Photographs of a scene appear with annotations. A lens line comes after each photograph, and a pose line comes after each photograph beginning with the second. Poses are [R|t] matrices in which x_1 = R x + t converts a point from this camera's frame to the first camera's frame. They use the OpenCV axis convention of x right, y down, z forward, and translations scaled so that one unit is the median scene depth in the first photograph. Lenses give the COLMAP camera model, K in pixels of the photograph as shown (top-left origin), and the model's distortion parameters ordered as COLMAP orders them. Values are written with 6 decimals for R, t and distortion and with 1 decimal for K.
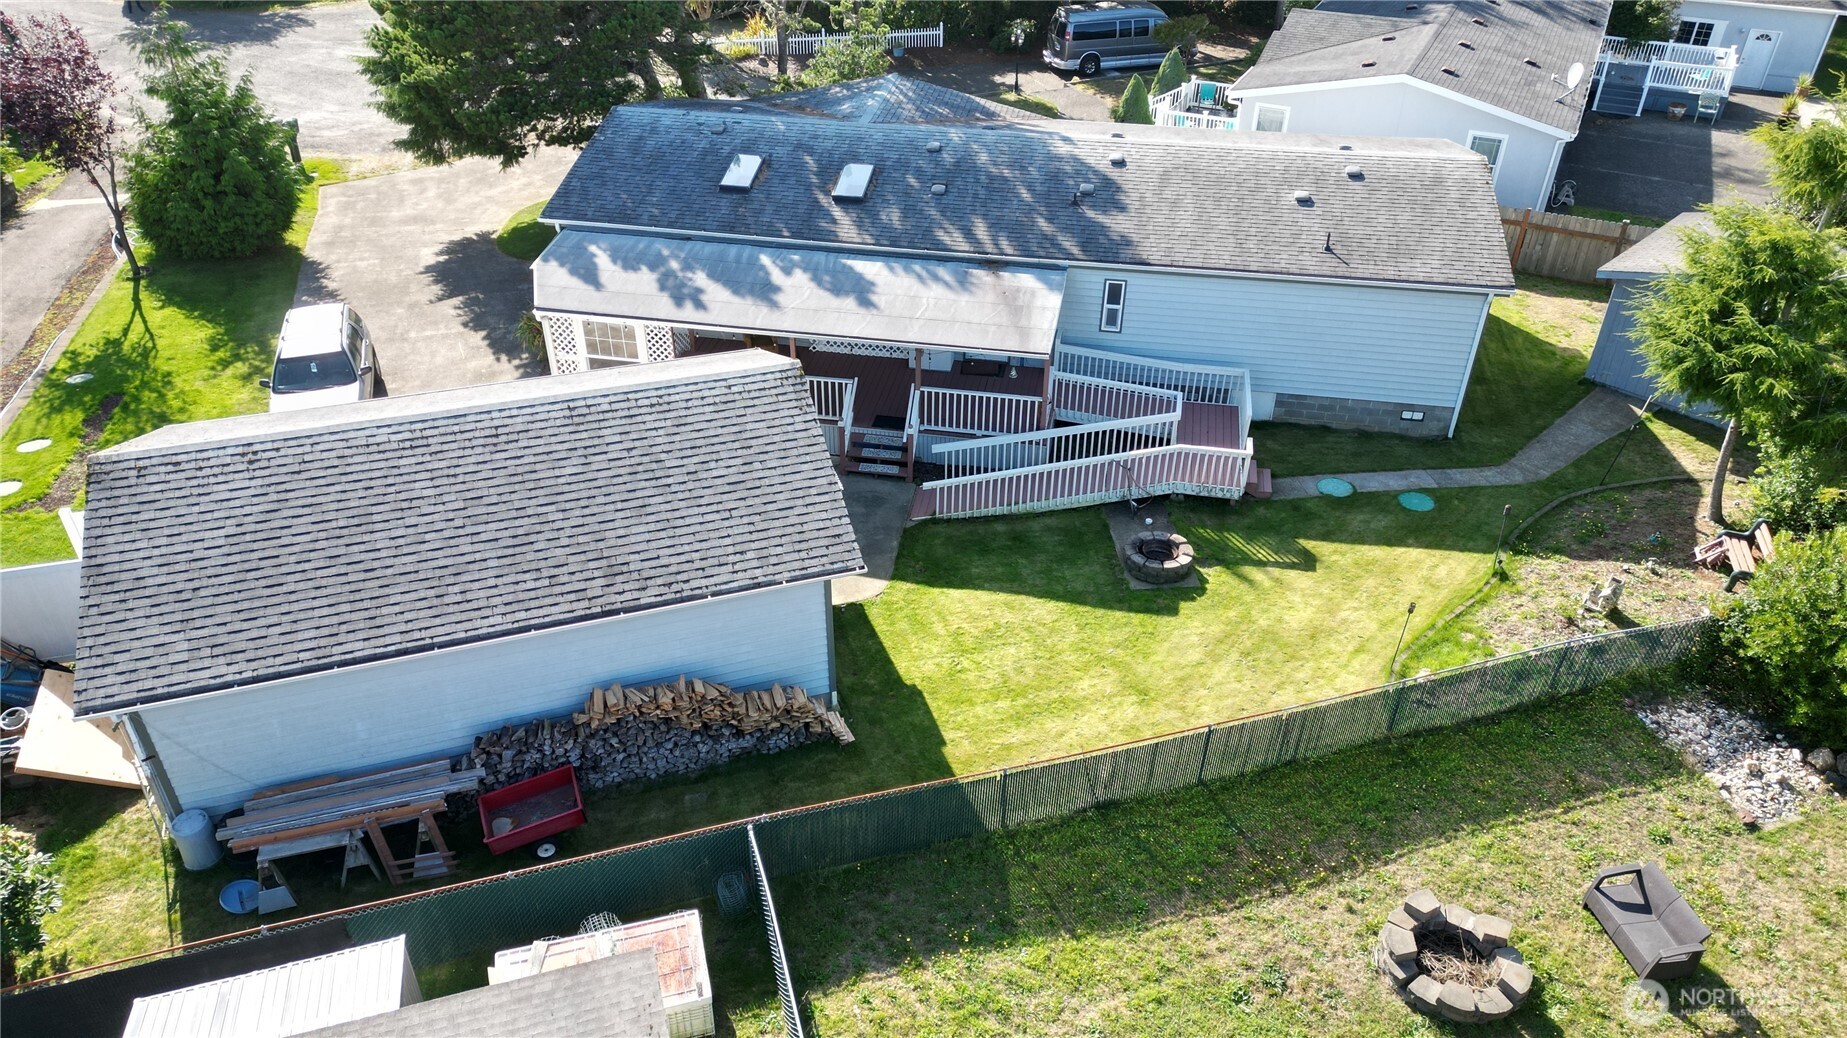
lens RADIAL K [[1293.3, 0, 923.5], [0, 1293.3, 519.0], [0, 0, 1]] dist [0.078791, -0.077156]
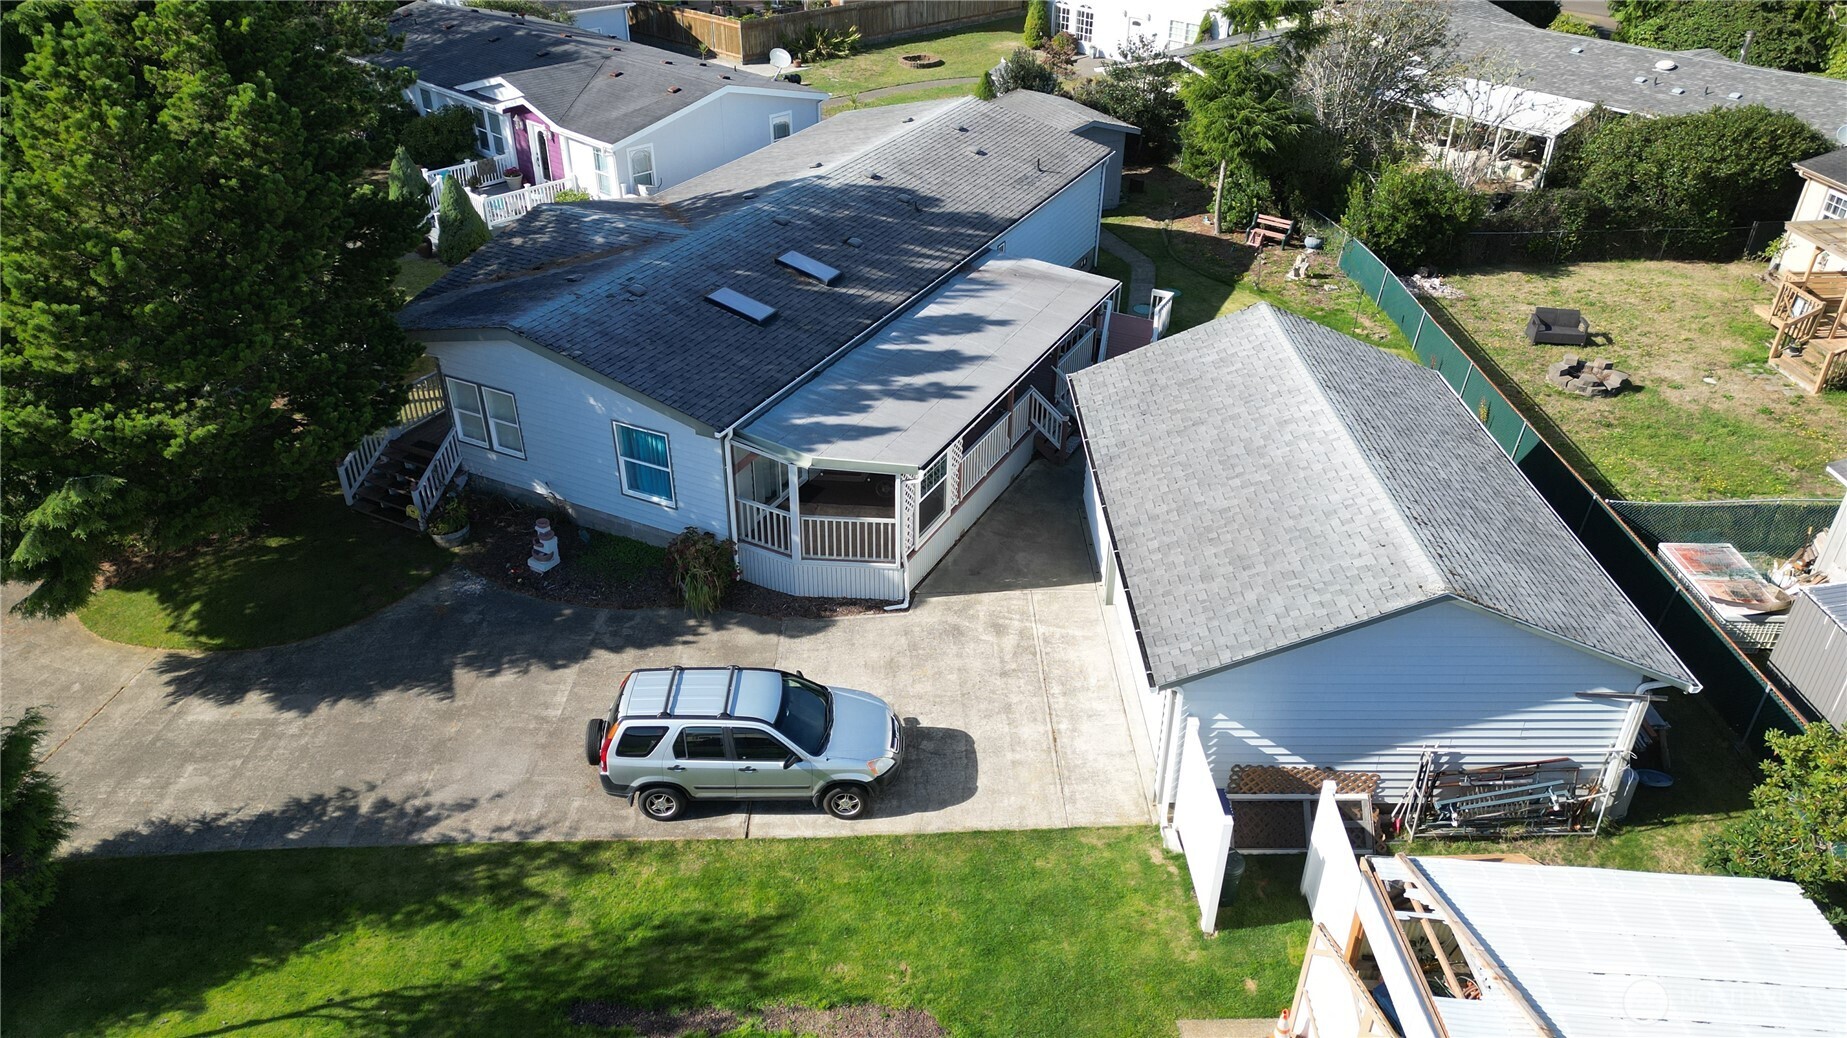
lens RADIAL K [[1293.3, 0, 923.5], [0, 1293.3, 519.0], [0, 0, 1]] dist [0.078791, -0.077156]
pose [[0.276995, -0.500644, 0.820140, -1.002744], [0.528508, 0.792209, 0.305096, -0.387280], [-0.802467, 0.348941, 0.484032, 0.549310]]
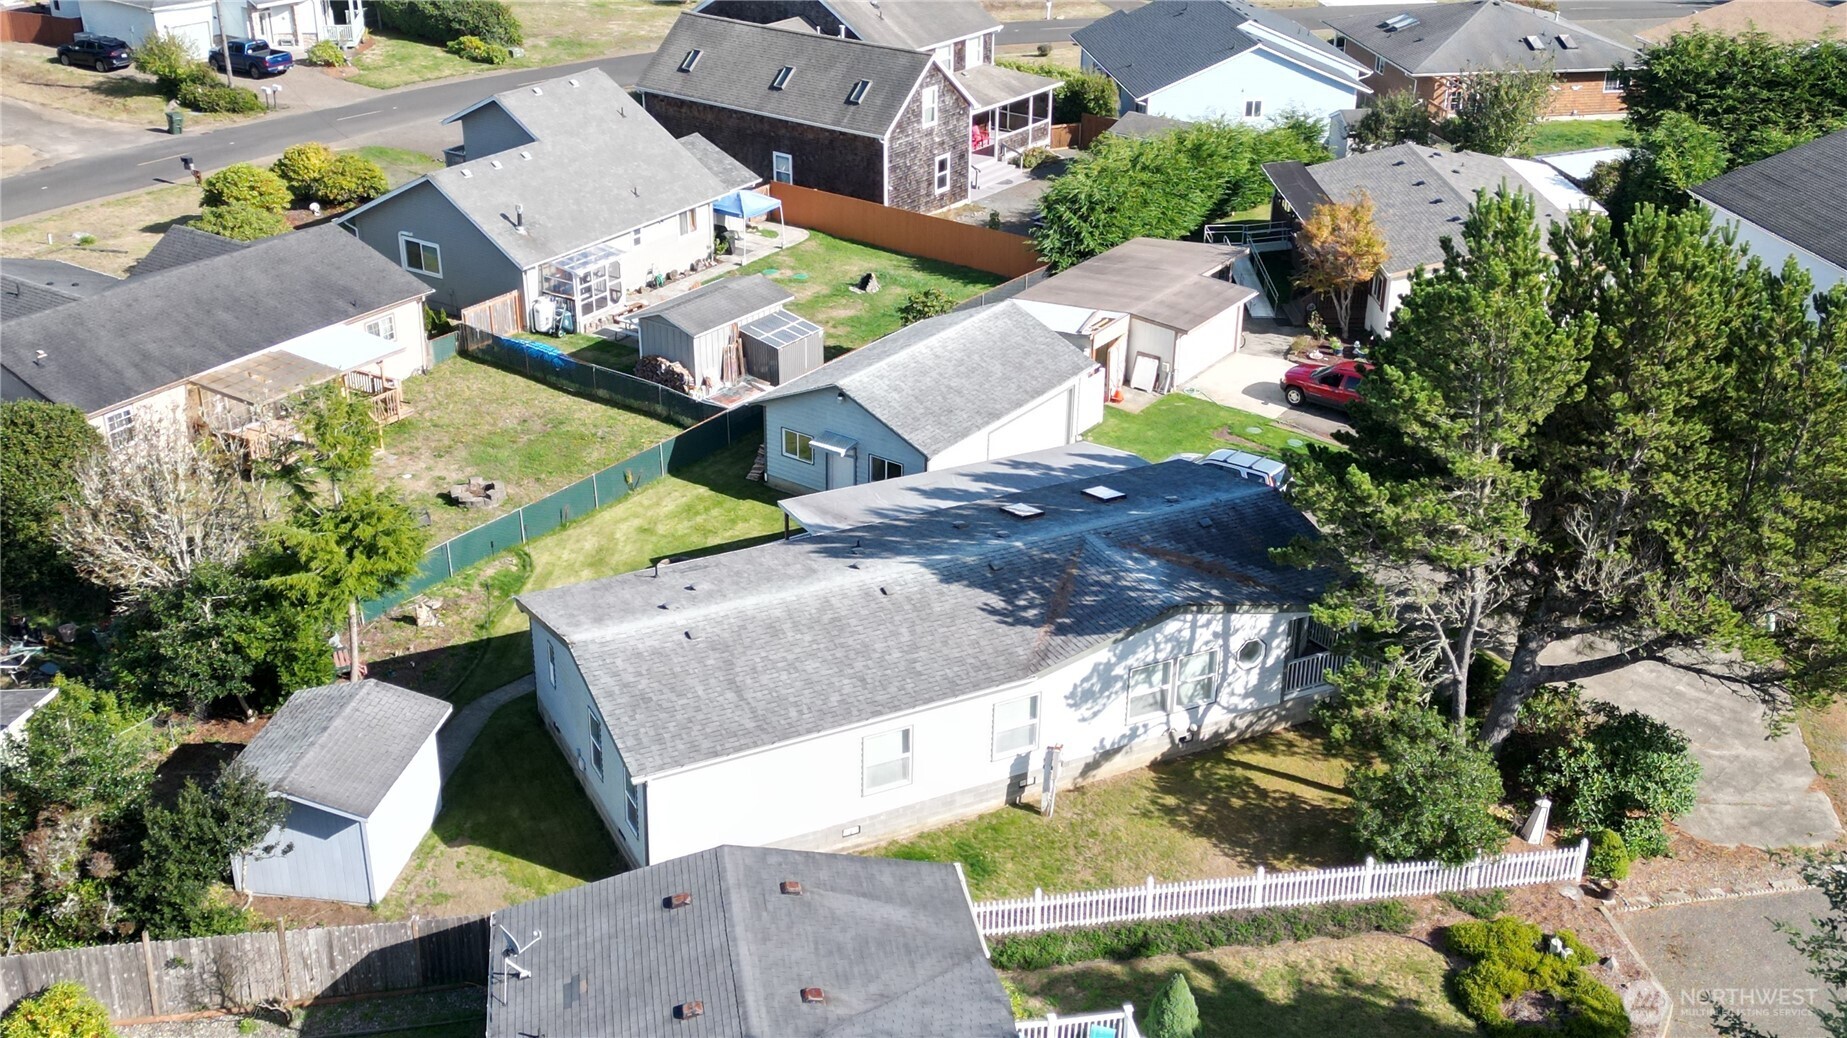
lens RADIAL K [[1879.0, 0, 923.5], [0, 1879.0, 519.0], [0, 0, 1]] dist [0.167153, -0.333004]
pose [[-0.796470, 0.257979, -0.546884, 1.068530], [-0.344686, 0.549393, 0.761156, -1.691005], [0.496817, 0.794742, -0.348653, 1.690685]]
